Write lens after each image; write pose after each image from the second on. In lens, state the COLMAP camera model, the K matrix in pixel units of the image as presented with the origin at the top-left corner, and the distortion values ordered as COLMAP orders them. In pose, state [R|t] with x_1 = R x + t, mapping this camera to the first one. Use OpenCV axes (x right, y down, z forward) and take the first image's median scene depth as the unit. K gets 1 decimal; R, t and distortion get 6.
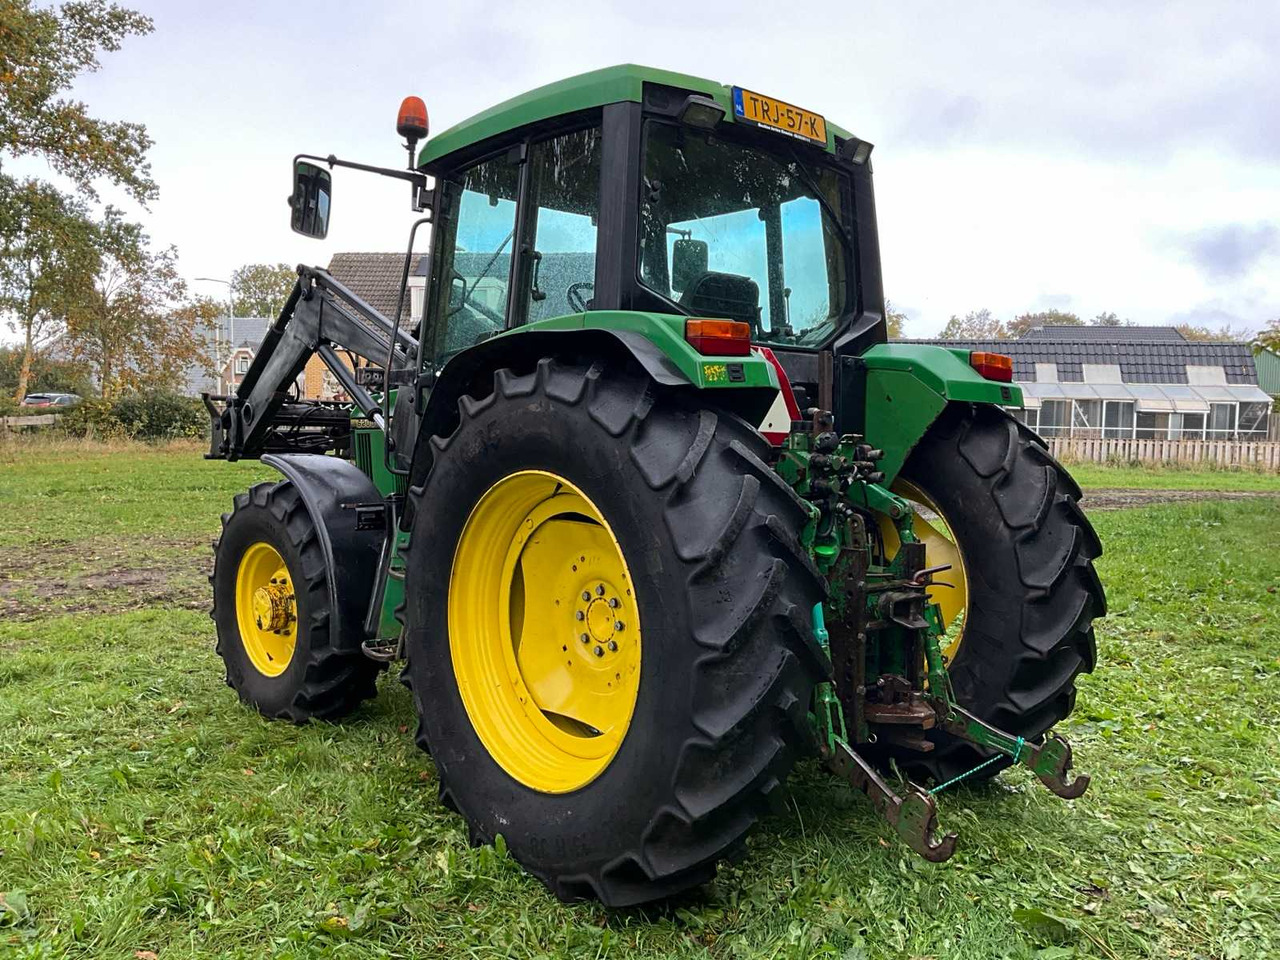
lens RADIAL K [[1053.4, 0, 644.2], [0, 1053.4, 483.4], [0, 0, 1]] dist [0.130166, -0.247513]
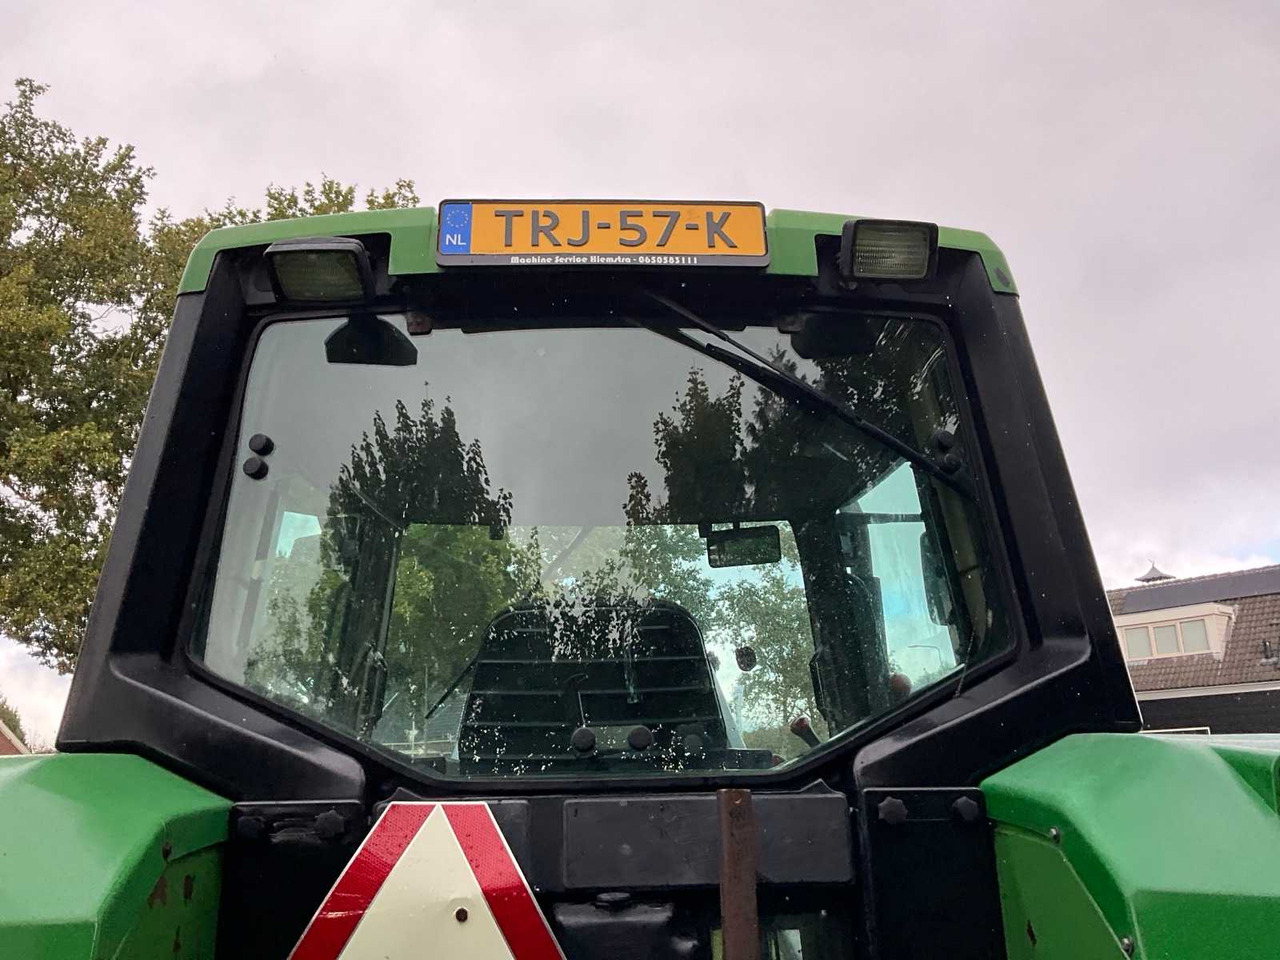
lens RADIAL K [[1053.4, 0, 644.2], [0, 1053.4, 483.4], [0, 0, 1]] dist [0.130166, -0.247513]
pose [[0.751461, -0.207221, -0.626392, 0.375615], [-0.007385, 0.946697, -0.322042, -0.106873], [0.659737, 0.246628, 0.709875, 0.711236]]
